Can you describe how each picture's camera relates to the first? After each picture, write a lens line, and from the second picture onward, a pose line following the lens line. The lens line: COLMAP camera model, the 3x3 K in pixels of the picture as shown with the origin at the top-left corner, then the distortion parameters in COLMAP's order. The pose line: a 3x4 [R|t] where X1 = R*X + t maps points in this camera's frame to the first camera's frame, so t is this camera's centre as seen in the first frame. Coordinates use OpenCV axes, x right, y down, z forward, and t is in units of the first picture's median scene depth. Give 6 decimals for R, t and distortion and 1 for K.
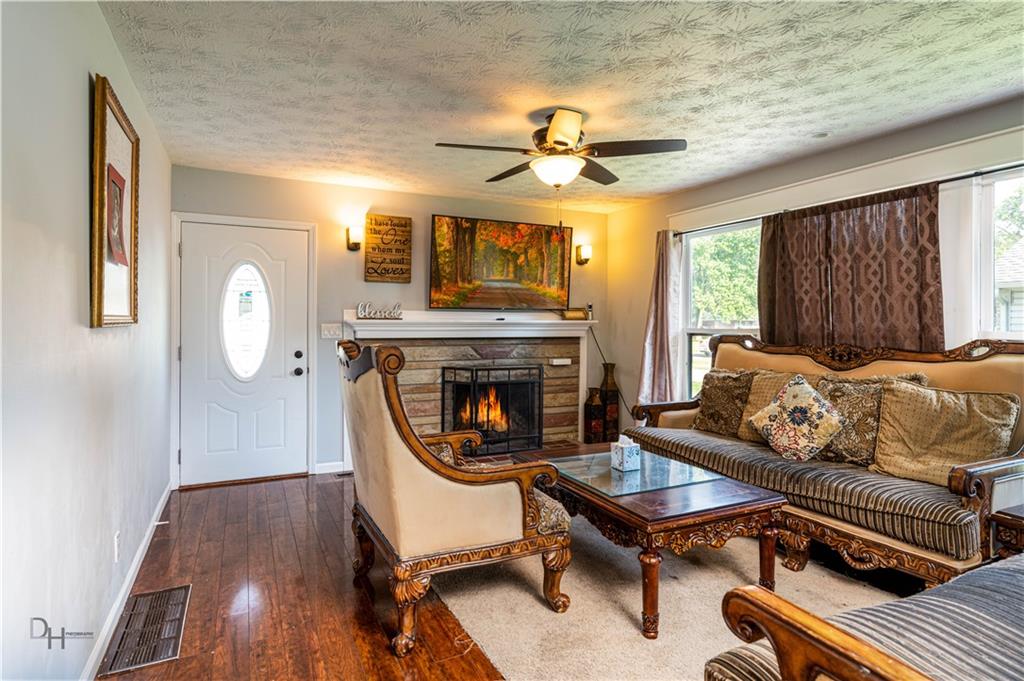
lens RADIAL K [[557.2, 0, 510.8], [0, 557.2, 332.0], [0, 0, 1]] dist [-0.001422, 0.000300]
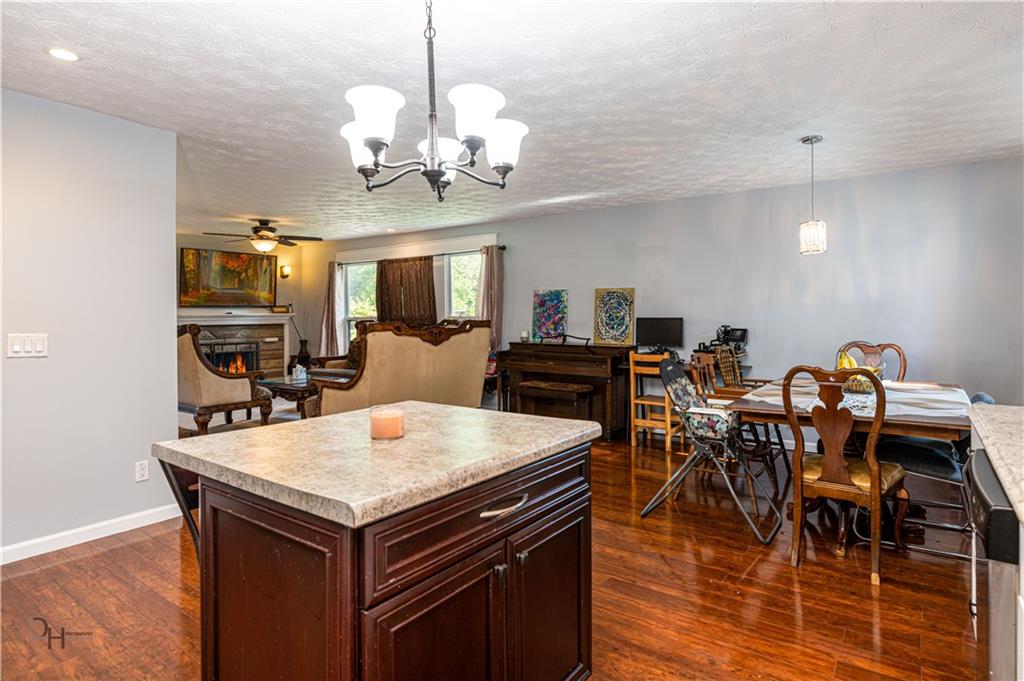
lens RADIAL K [[557.2, 0, 496.6], [0, 557.2, 320.8], [0, 0, 1]] dist [-0.001422, 0.000300]
pose [[0.894899, -0.016837, 0.445951, -0.045350], [0.019830, 0.999801, -0.002046, 0.017550], [-0.445828, 0.010674, 0.895055, -0.761945]]
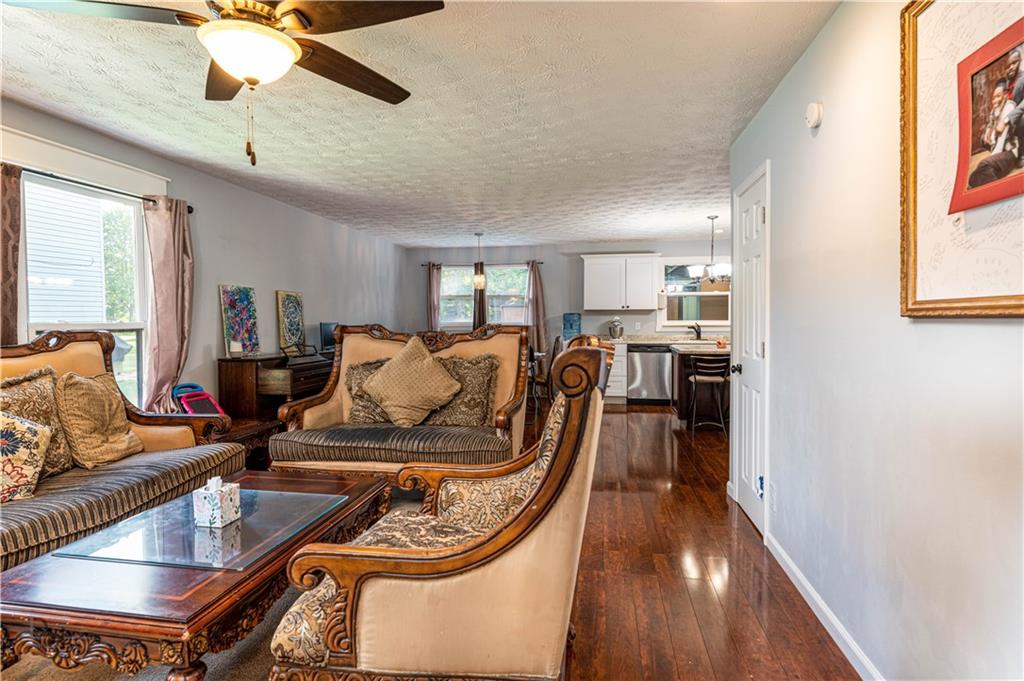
lens RADIAL K [[557.2, 0, 510.3], [0, 557.2, 335.0], [0, 0, 1]] dist [-0.001422, 0.000300]
pose [[-0.817388, -0.022162, 0.575662, -0.266697], [0.008905, 0.998654, 0.051090, -0.013149], [-0.576019, 0.046887, -0.816090, 0.726549]]
